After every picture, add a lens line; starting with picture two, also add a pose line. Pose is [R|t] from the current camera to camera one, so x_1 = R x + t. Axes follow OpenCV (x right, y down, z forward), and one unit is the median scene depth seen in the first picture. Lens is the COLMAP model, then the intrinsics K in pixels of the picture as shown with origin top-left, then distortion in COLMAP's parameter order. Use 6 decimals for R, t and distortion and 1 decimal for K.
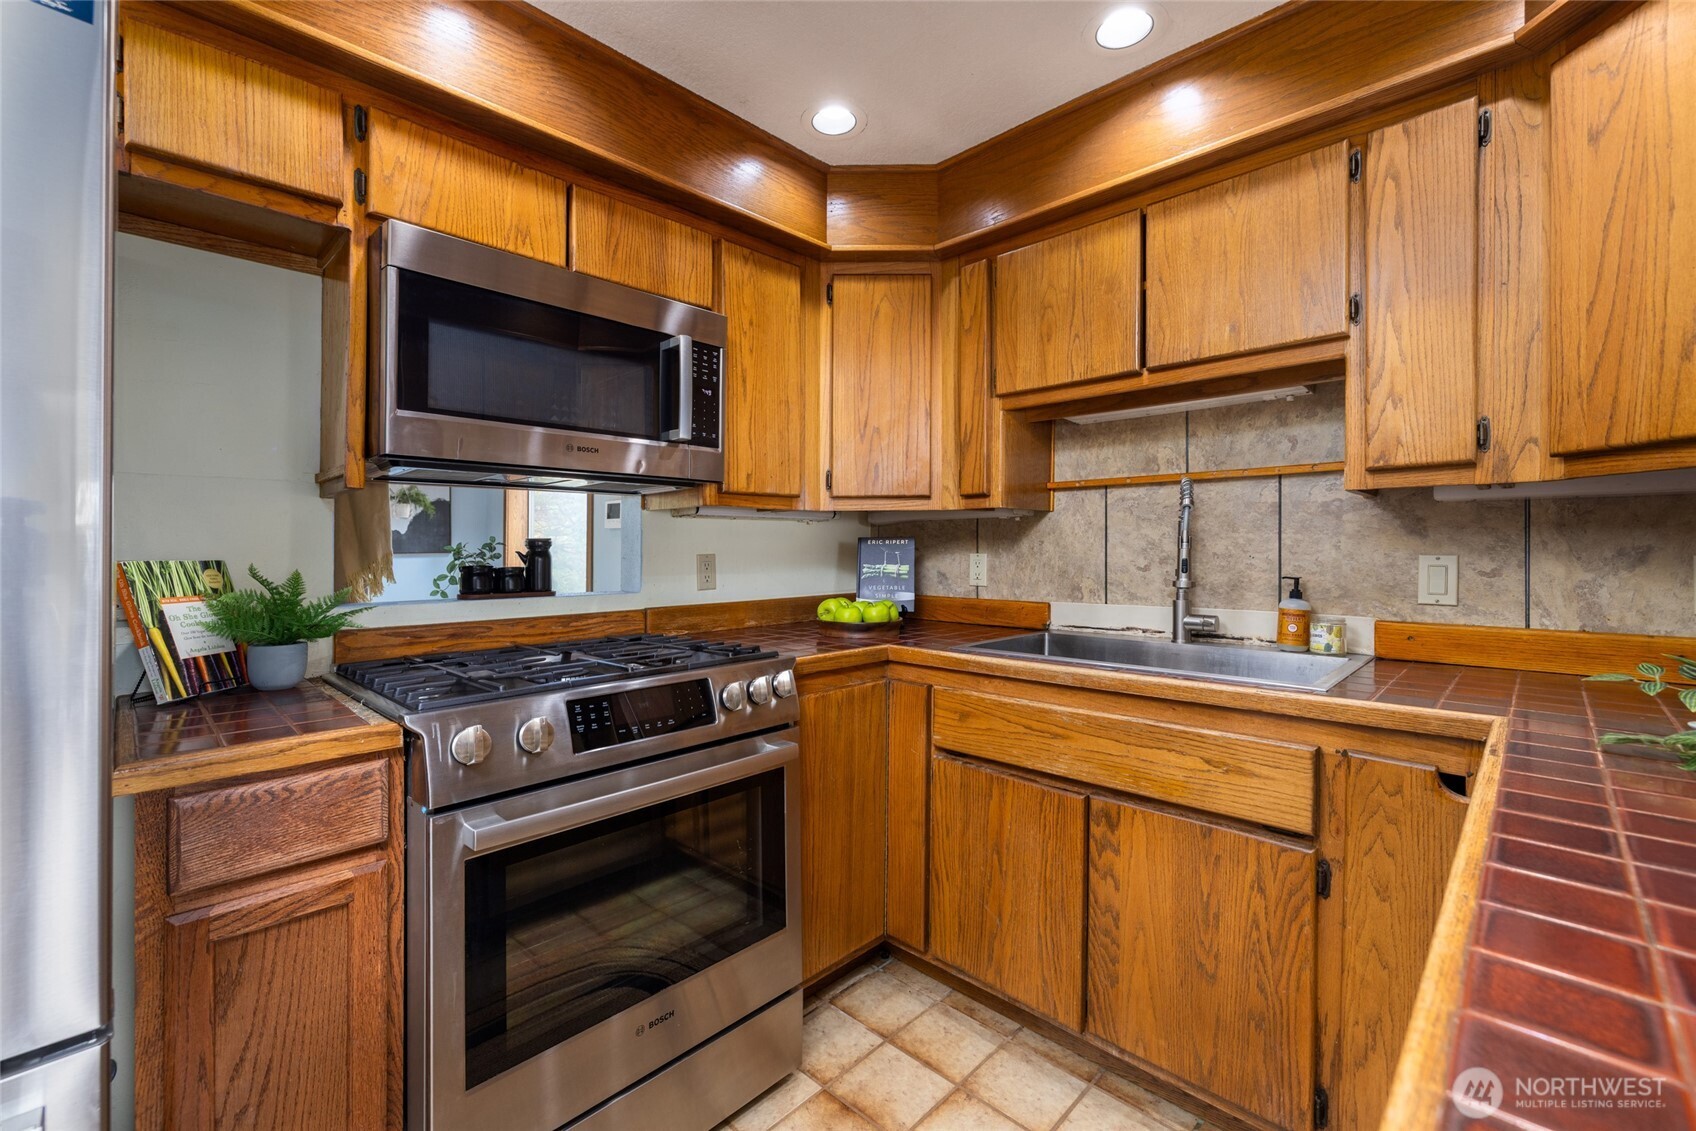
lens RADIAL K [[709.8, 0, 838.6], [0, 709.8, 545.7], [0, 0, 1]] dist [-0.001139, -0.000604]
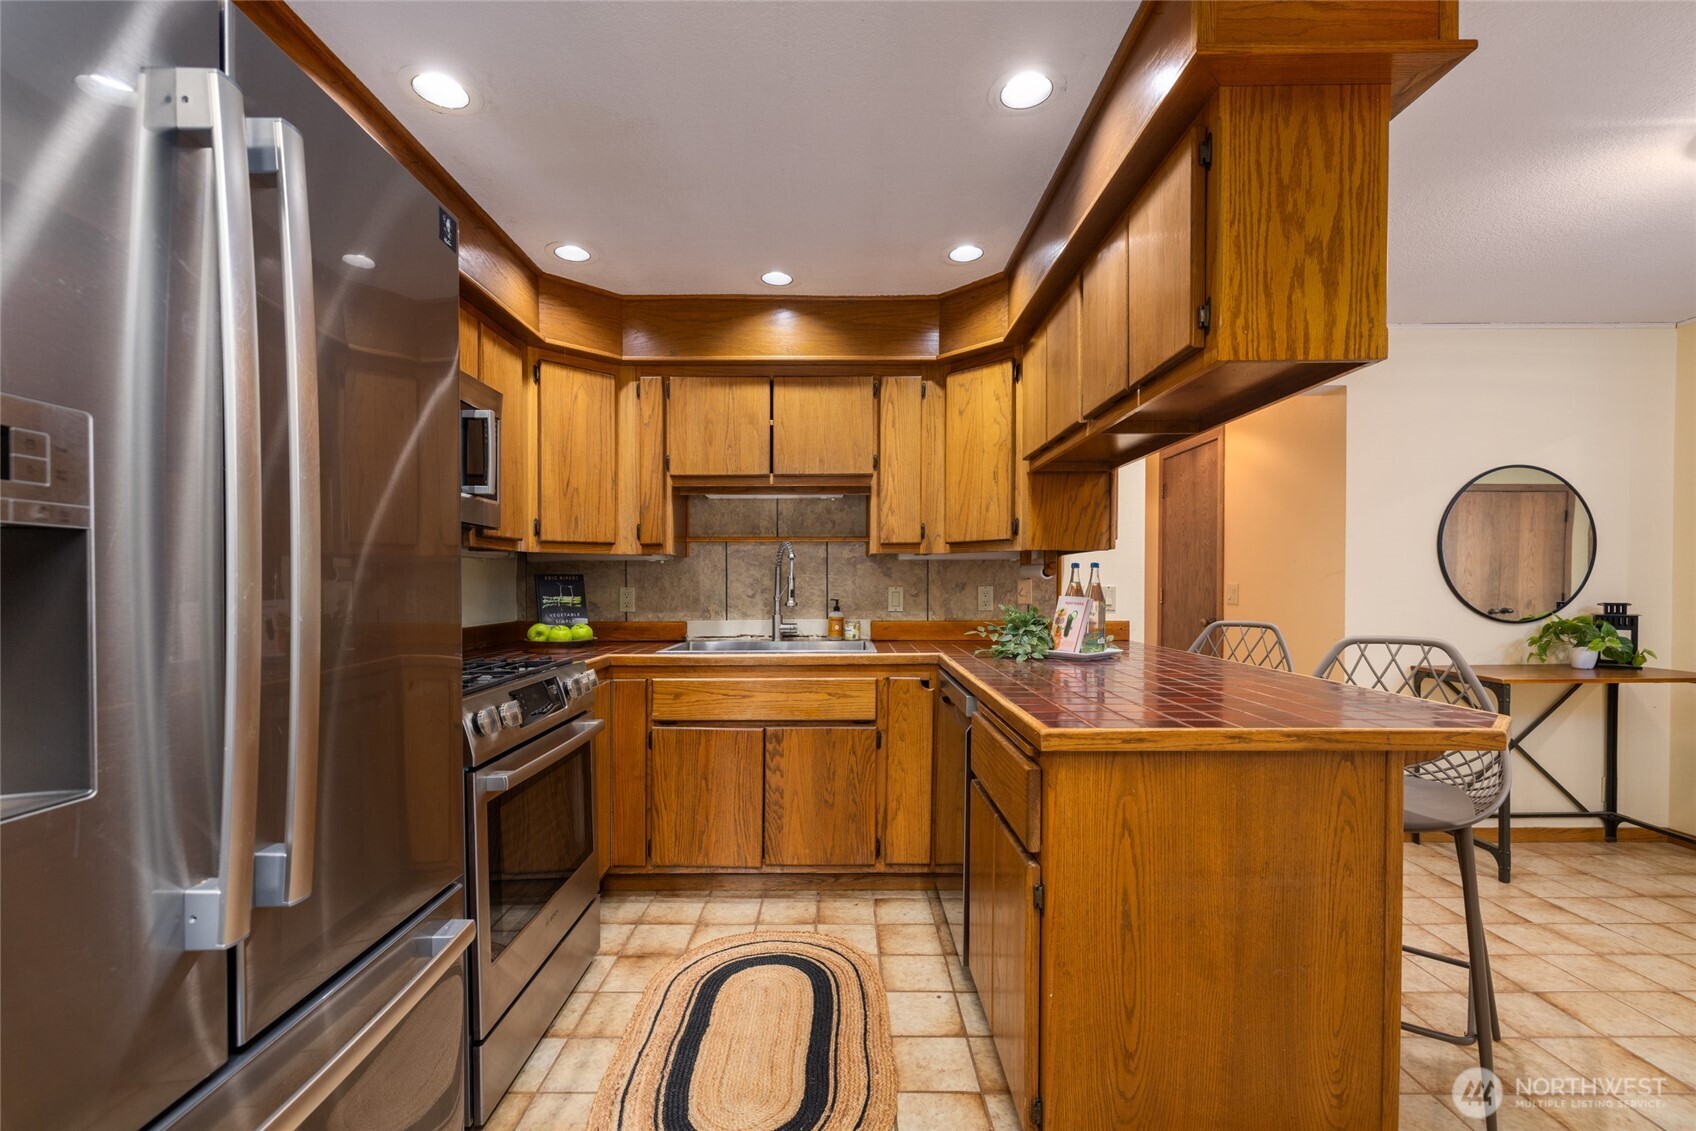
lens RADIAL K [[718.3, 0, 845.8], [0, 718.3, 589.8], [0, 0, 1]] dist [-0.000794, -0.000147]
pose [[0.710840, -0.005247, 0.703334, -0.670064], [-0.002794, 0.999943, 0.010284, 0.001636], [-0.703348, -0.009275, 0.710785, -0.336601]]
